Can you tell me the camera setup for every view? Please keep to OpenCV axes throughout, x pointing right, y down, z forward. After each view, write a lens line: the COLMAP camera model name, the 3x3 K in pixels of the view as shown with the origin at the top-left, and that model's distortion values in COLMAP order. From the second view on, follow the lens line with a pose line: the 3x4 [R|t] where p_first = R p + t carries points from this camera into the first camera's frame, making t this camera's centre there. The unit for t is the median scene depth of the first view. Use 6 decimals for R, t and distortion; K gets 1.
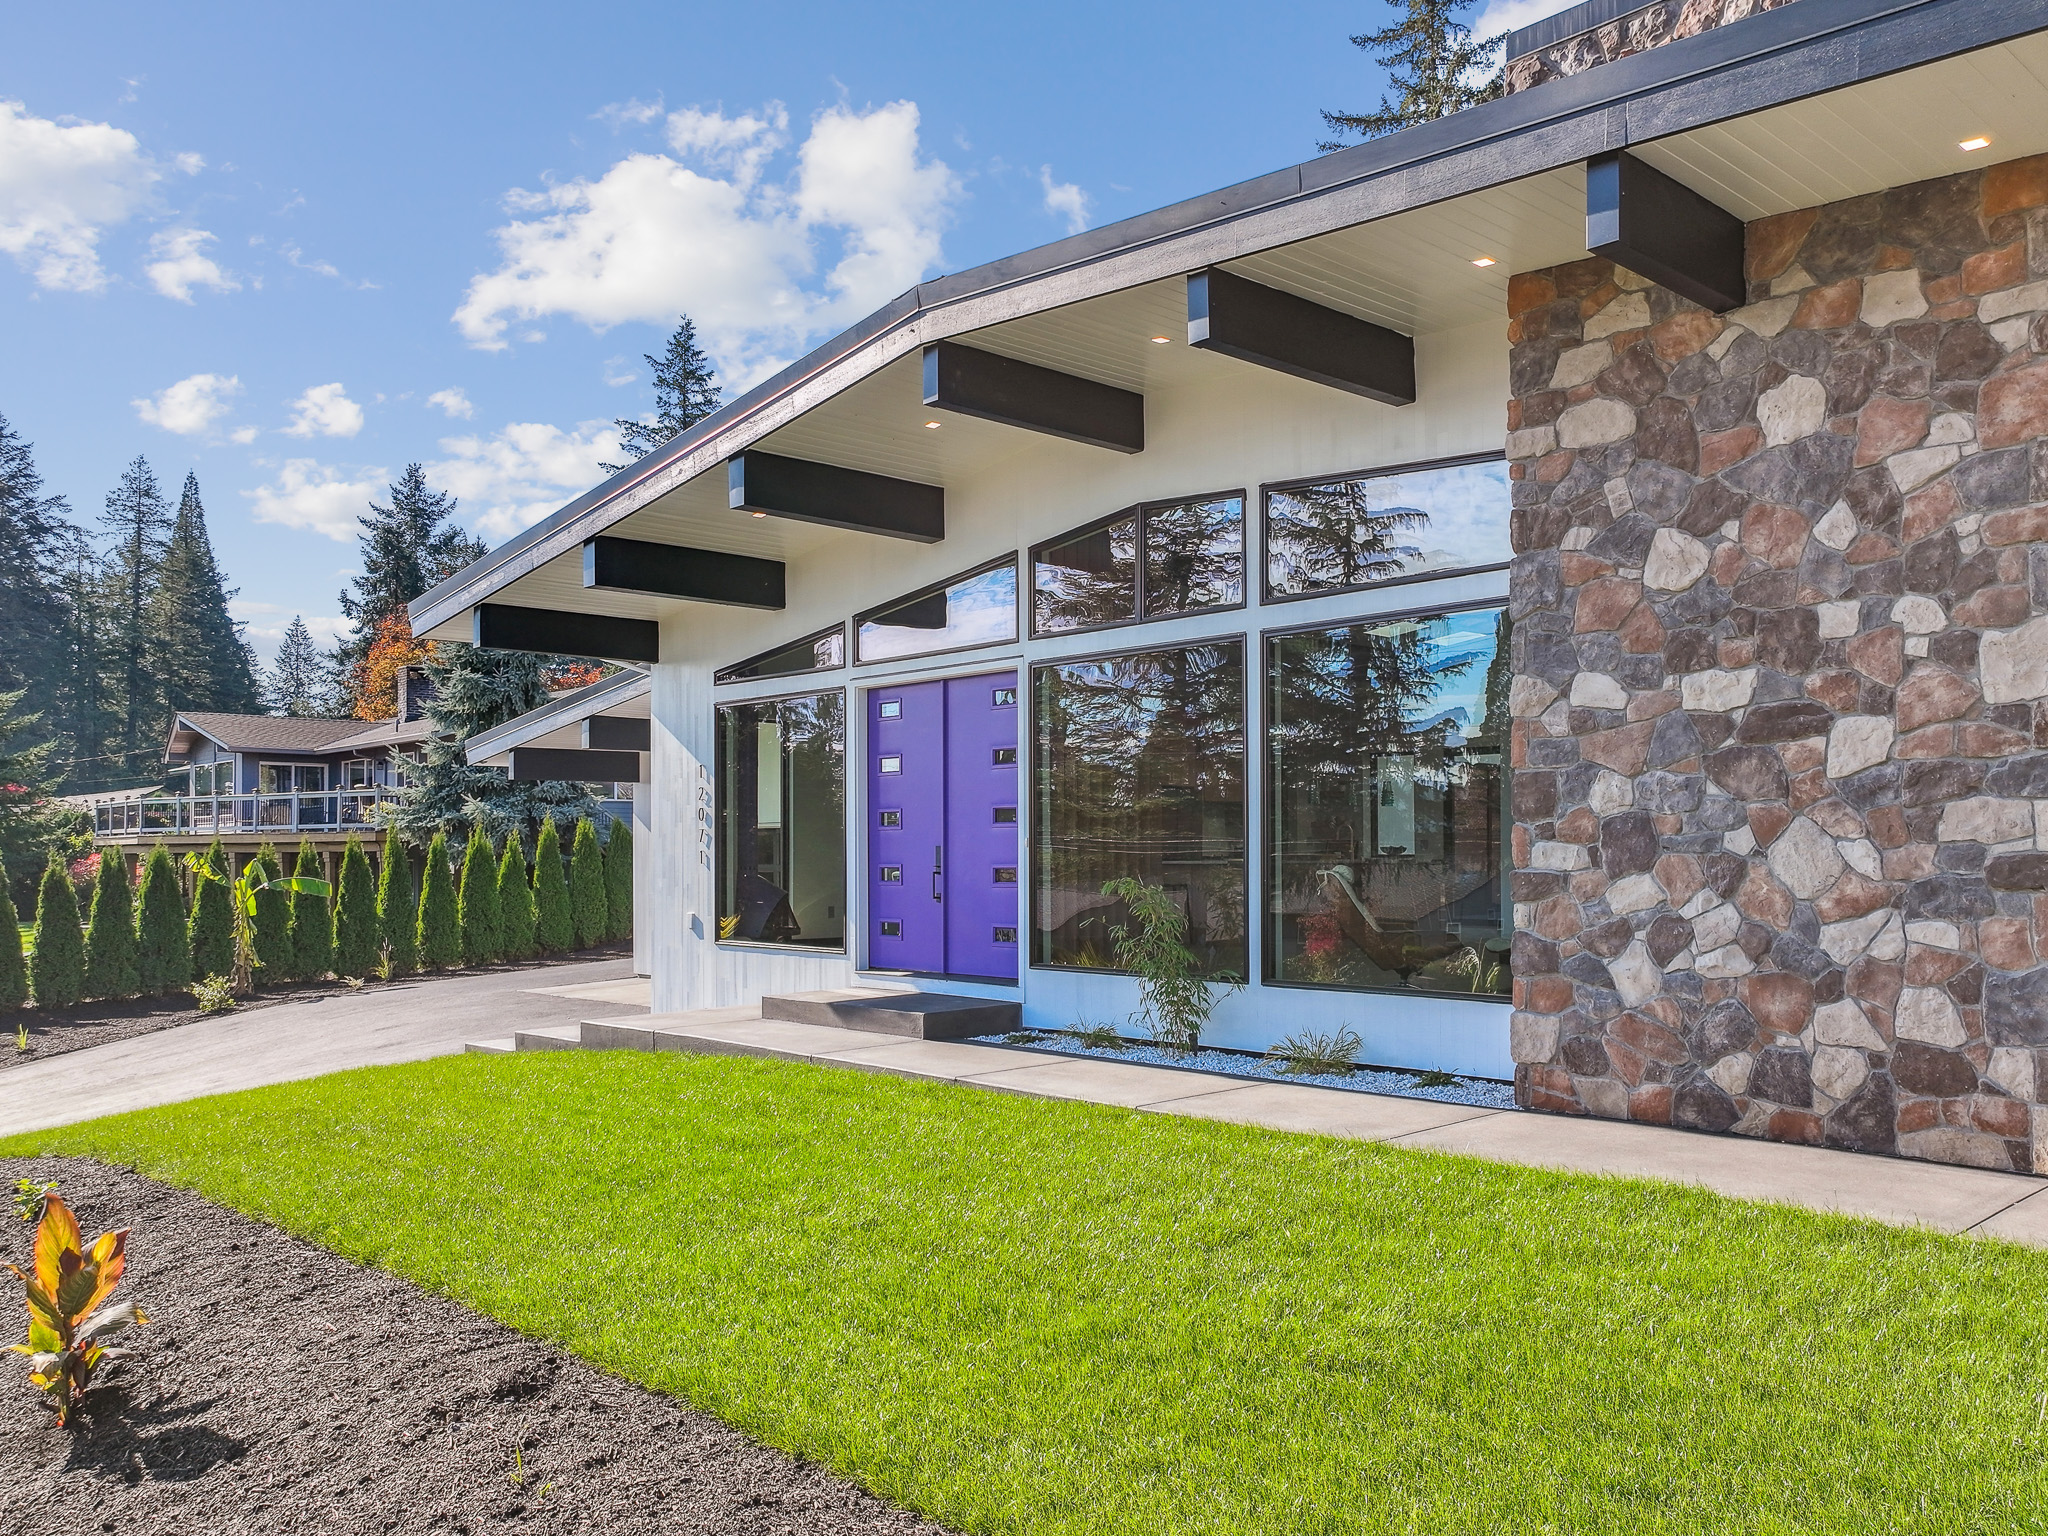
lens RADIAL K [[1616.3, 0, 1064.7], [0, 1616.3, 858.3], [0, 0, 1]] dist [0.006957, -0.006324]
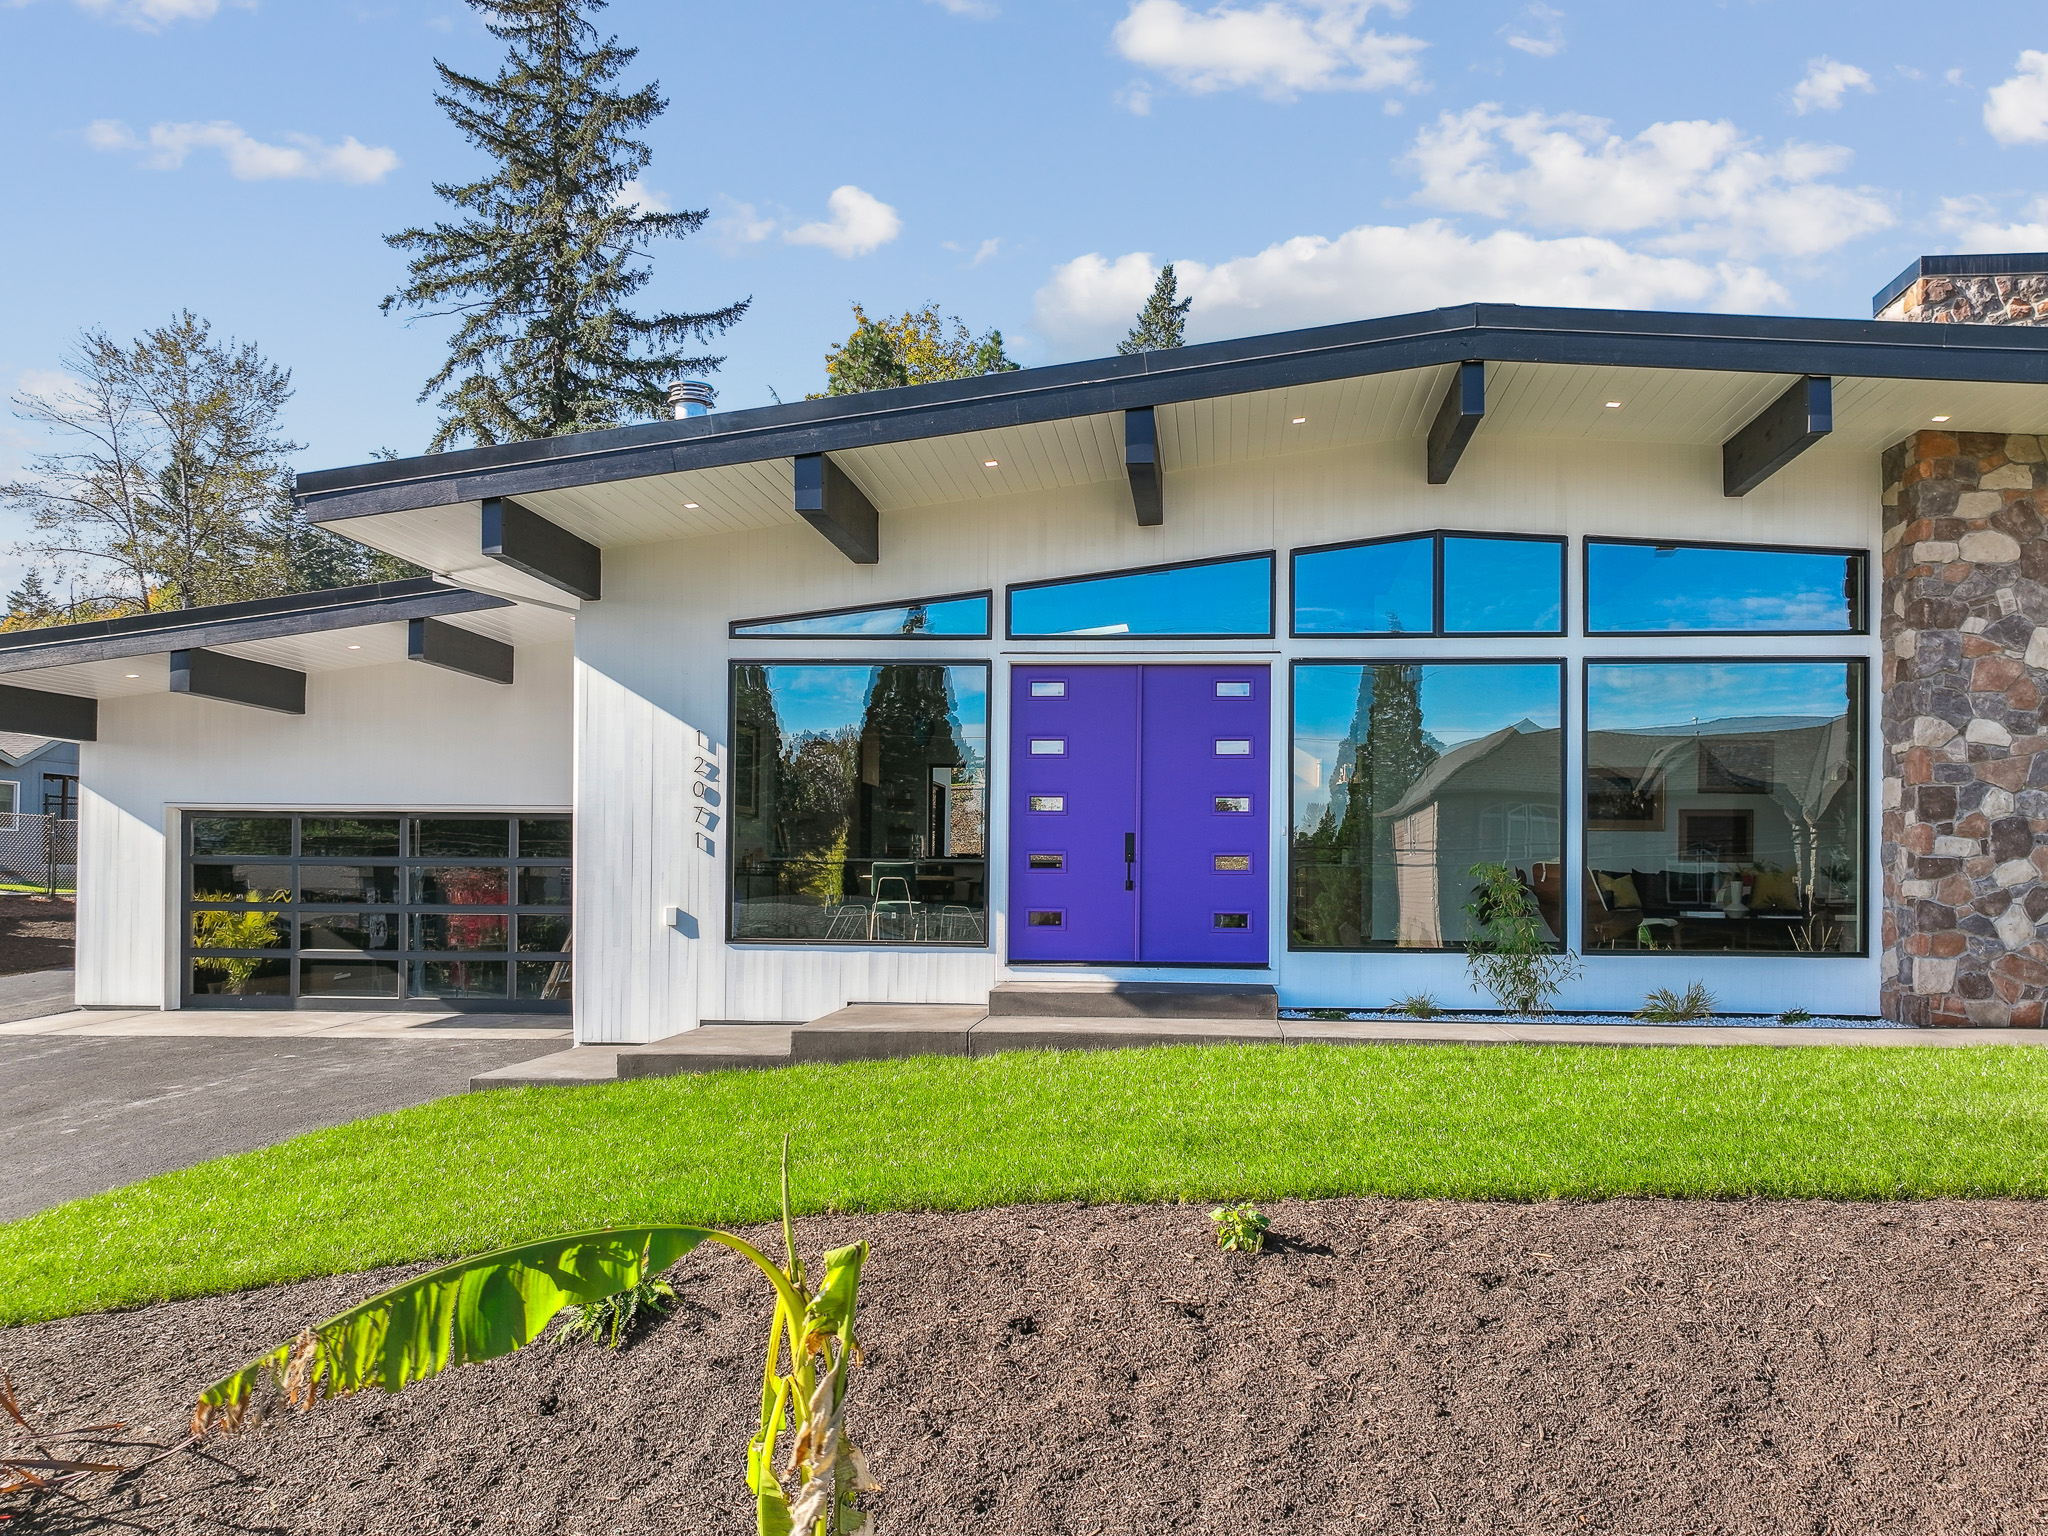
lens RADIAL K [[1609.6, 0, 1093.9], [0, 1609.6, 881.0], [0, 0, 1]] dist [0.005160, 0.011865]
pose [[0.735409, 0.010769, 0.677538, -1.255790], [-0.009156, 0.999940, -0.005956, 0.046072], [-0.677562, -0.001824, 0.735463, 0.486884]]
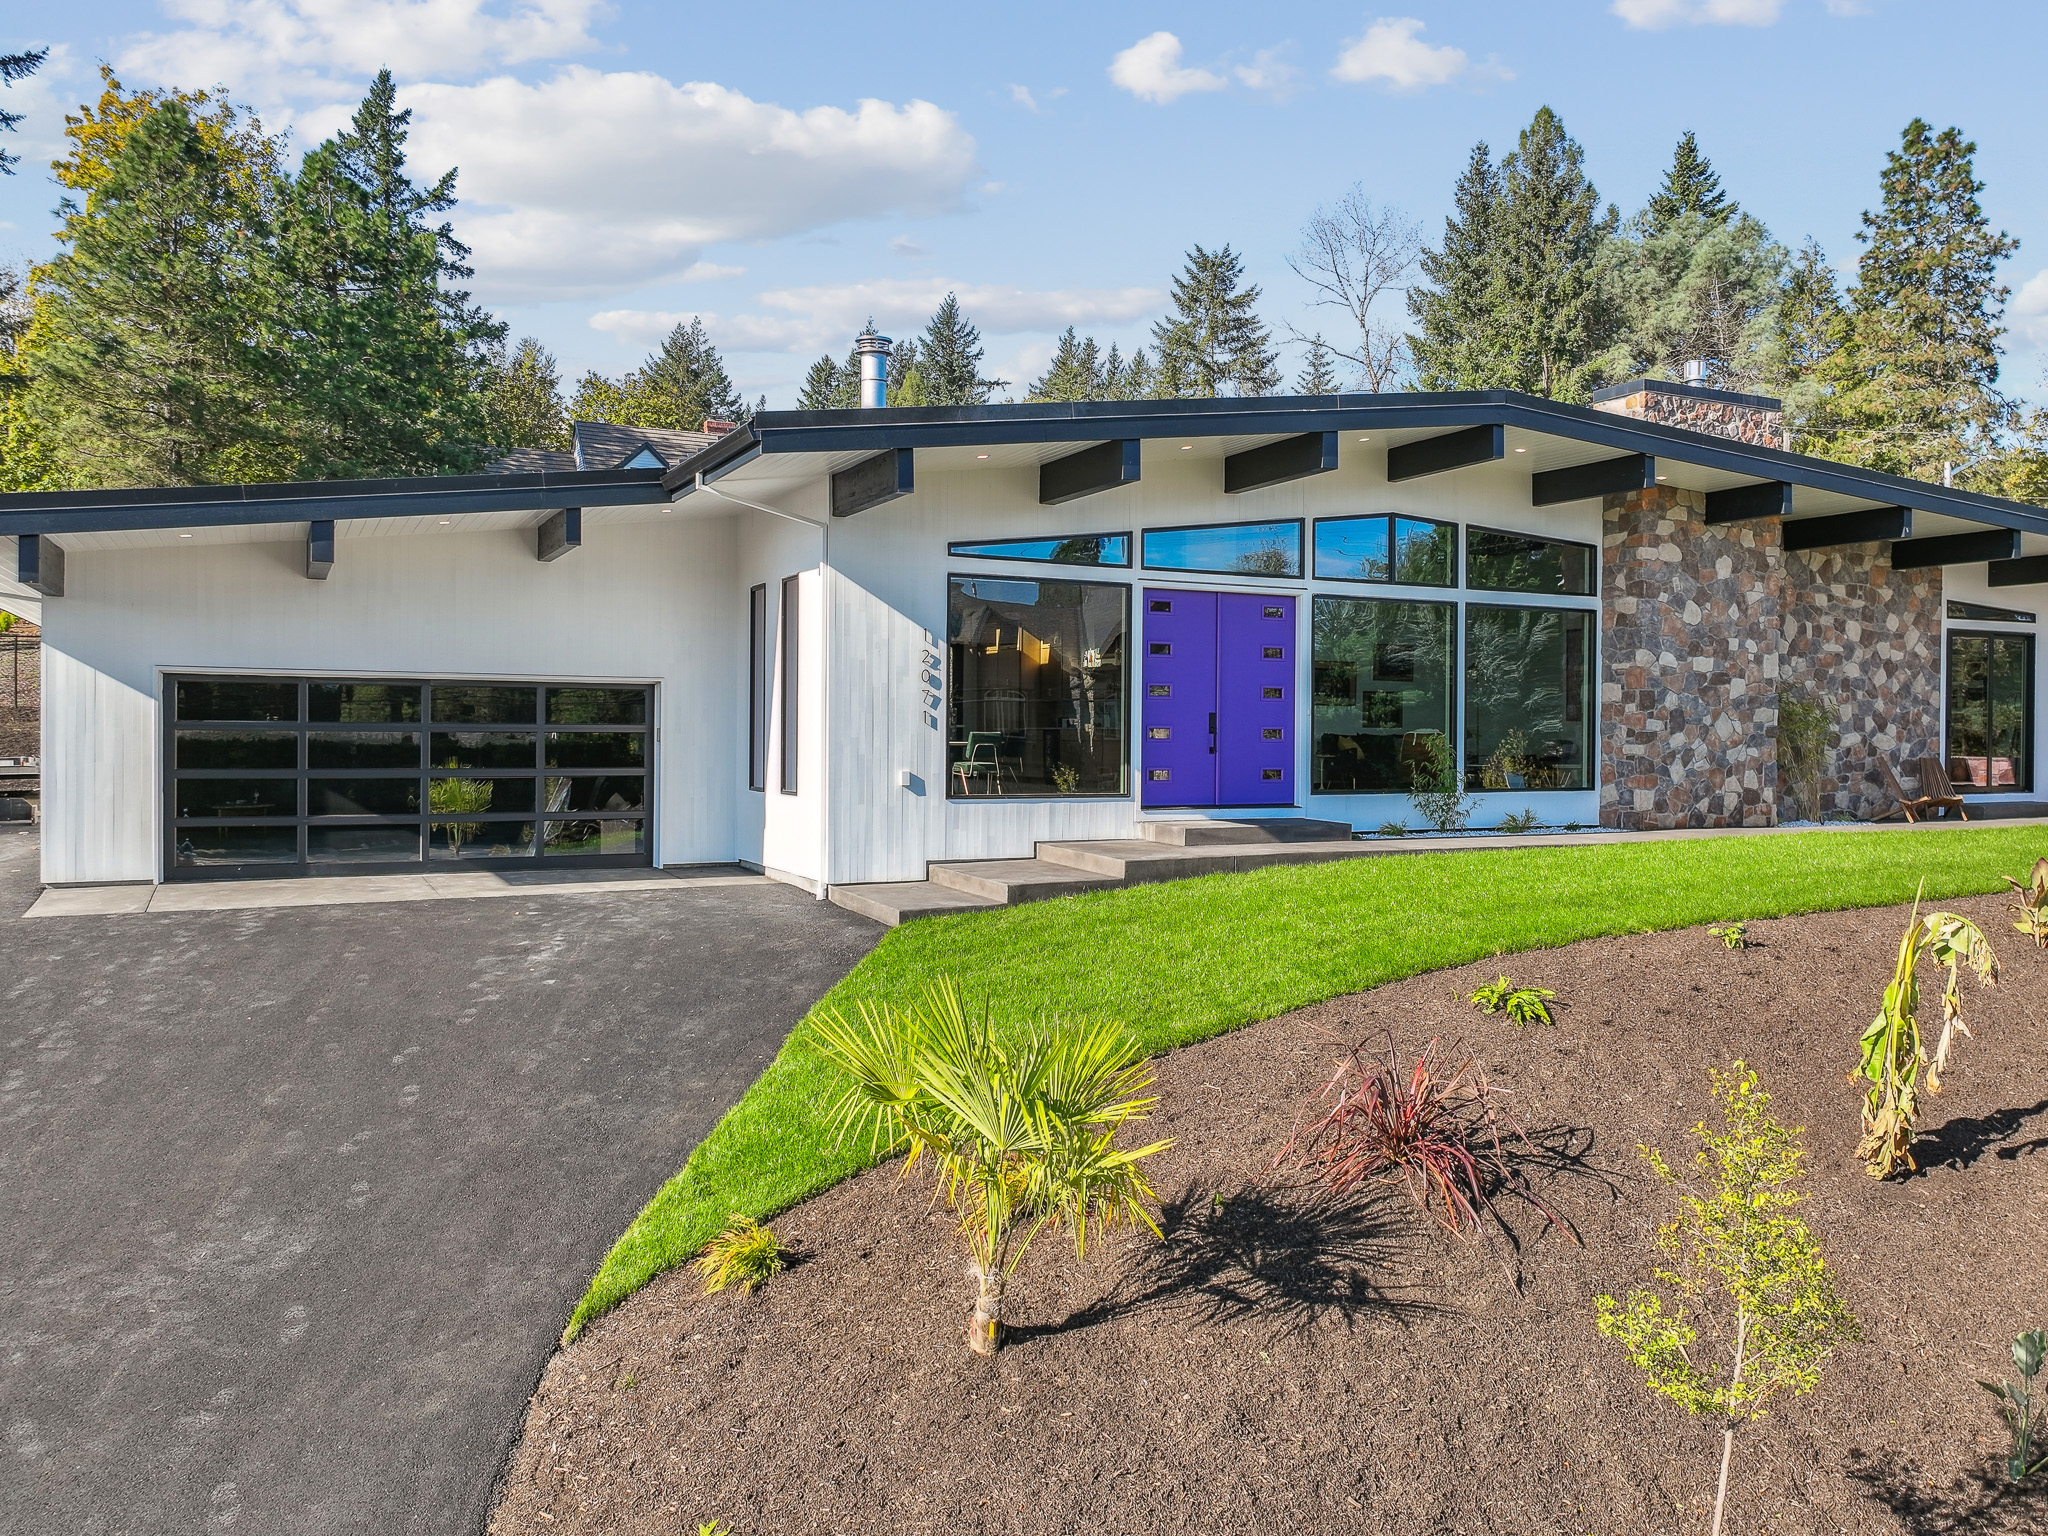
lens RADIAL K [[1578.8, 0, 1080.1], [0, 1578.8, 755.0], [0, 0, 1]] dist [0.003035, 0.012623]
pose [[0.268949, -0.011180, 0.963090, -2.319386], [-0.006975, 0.999884, 0.013555, 0.018361], [-0.963129, -0.010364, 0.268840, 1.237347]]
